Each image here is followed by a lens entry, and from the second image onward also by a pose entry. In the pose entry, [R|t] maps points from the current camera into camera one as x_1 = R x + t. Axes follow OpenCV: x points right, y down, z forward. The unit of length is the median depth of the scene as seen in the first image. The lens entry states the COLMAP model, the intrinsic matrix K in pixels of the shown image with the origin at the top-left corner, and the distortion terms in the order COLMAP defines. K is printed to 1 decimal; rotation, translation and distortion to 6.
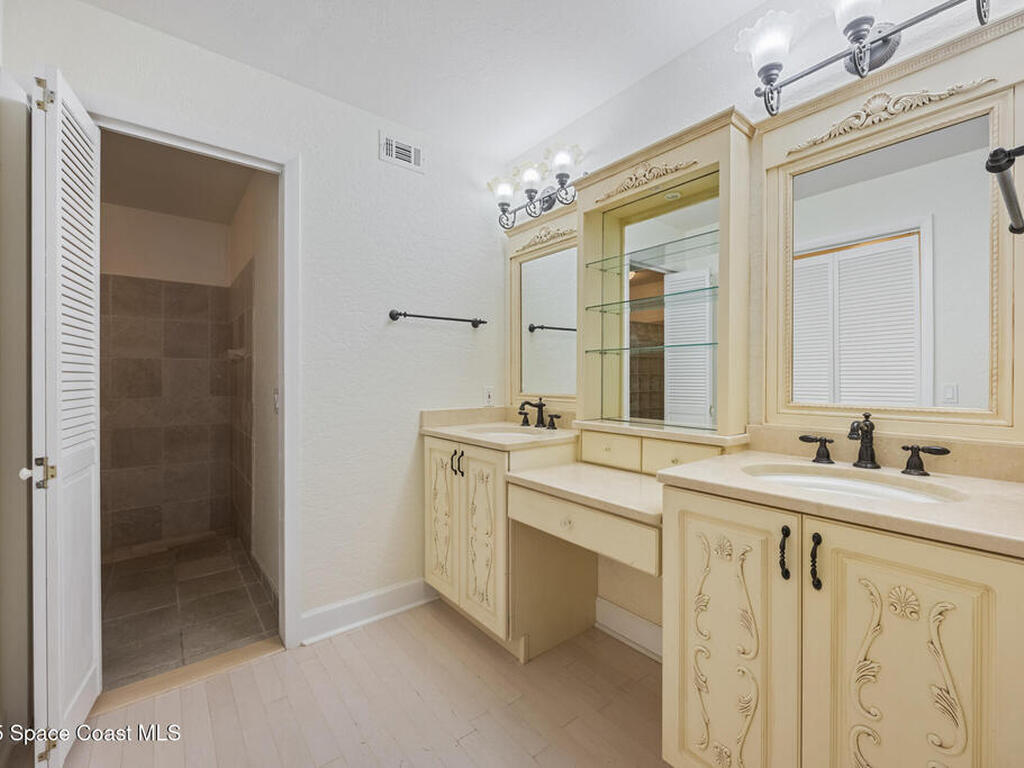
lens RADIAL K [[452.3, 0, 510.6], [0, 452.3, 377.2], [0, 0, 1]] dist [-0.000581, 0.000680]
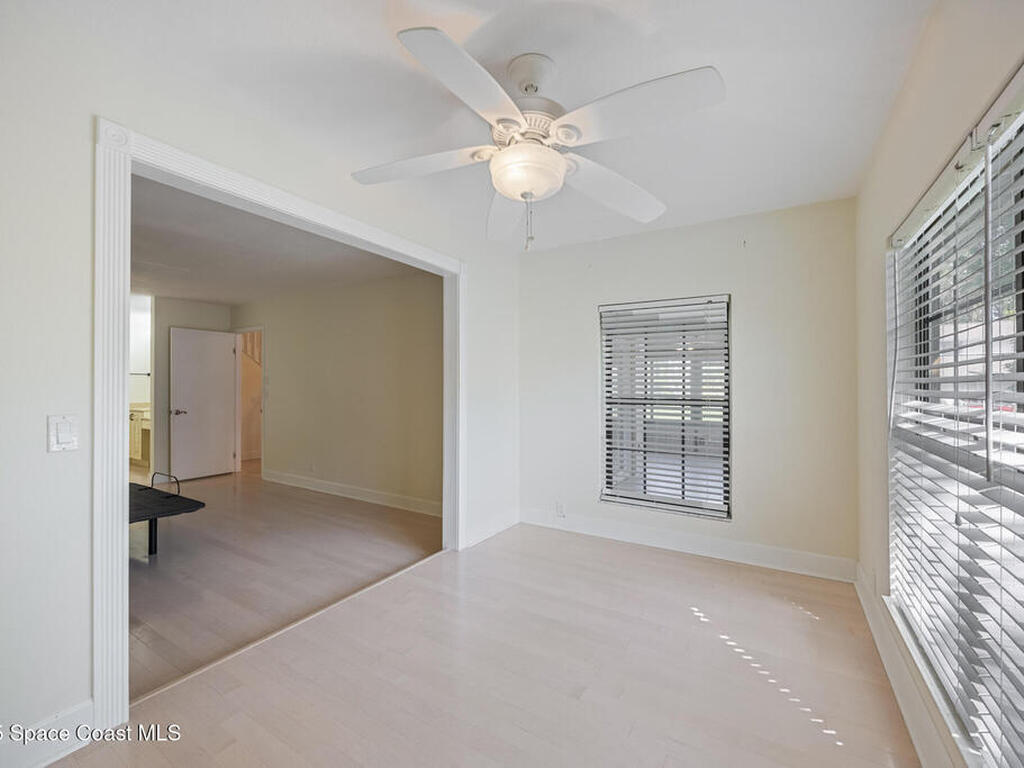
lens RADIAL K [[452.3, 0, 519.0], [0, 452.3, 386.8], [0, 0, 1]] dist [-0.000581, 0.000680]
pose [[0.942415, 0.008572, 0.334336, 1.346155], [-0.003860, 0.999884, -0.014755, -0.003896], [-0.334424, 0.012614, 0.942338, -2.896666]]
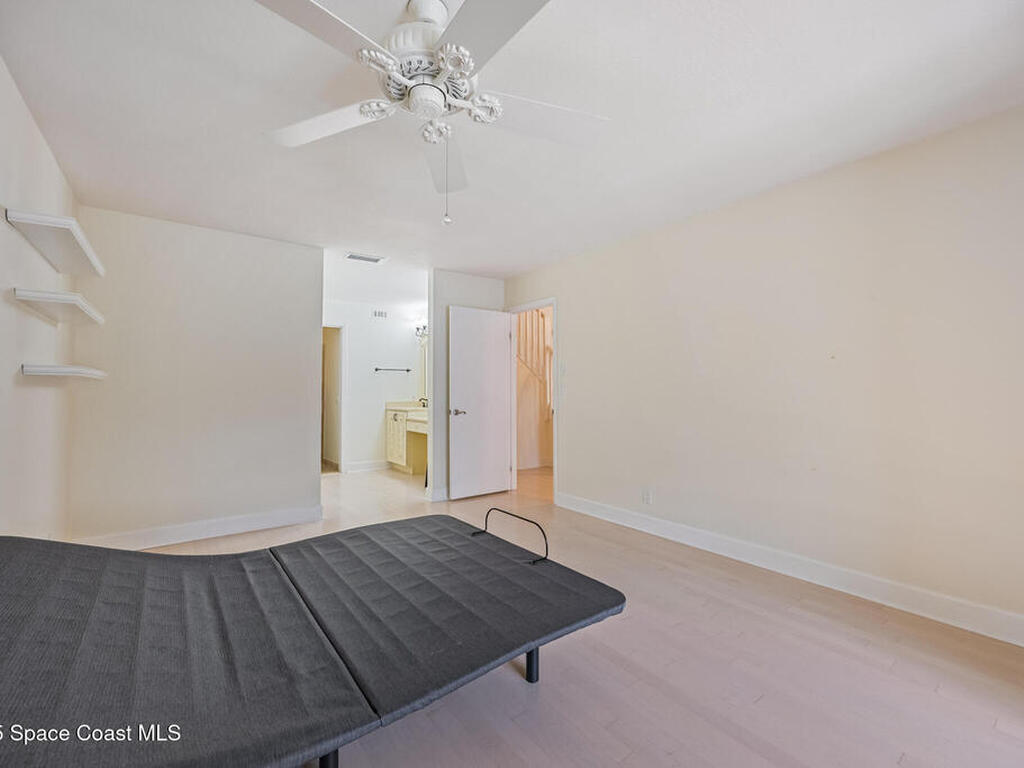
lens RADIAL K [[452.3, 0, 507.8], [0, 452.3, 383.5], [0, 0, 1]] dist [-0.000581, 0.000680]
pose [[0.999461, 0.003694, -0.032606, 0.663974], [-0.004703, 0.999511, -0.030910, 0.043726], [0.032476, 0.031046, 0.998990, -1.837749]]
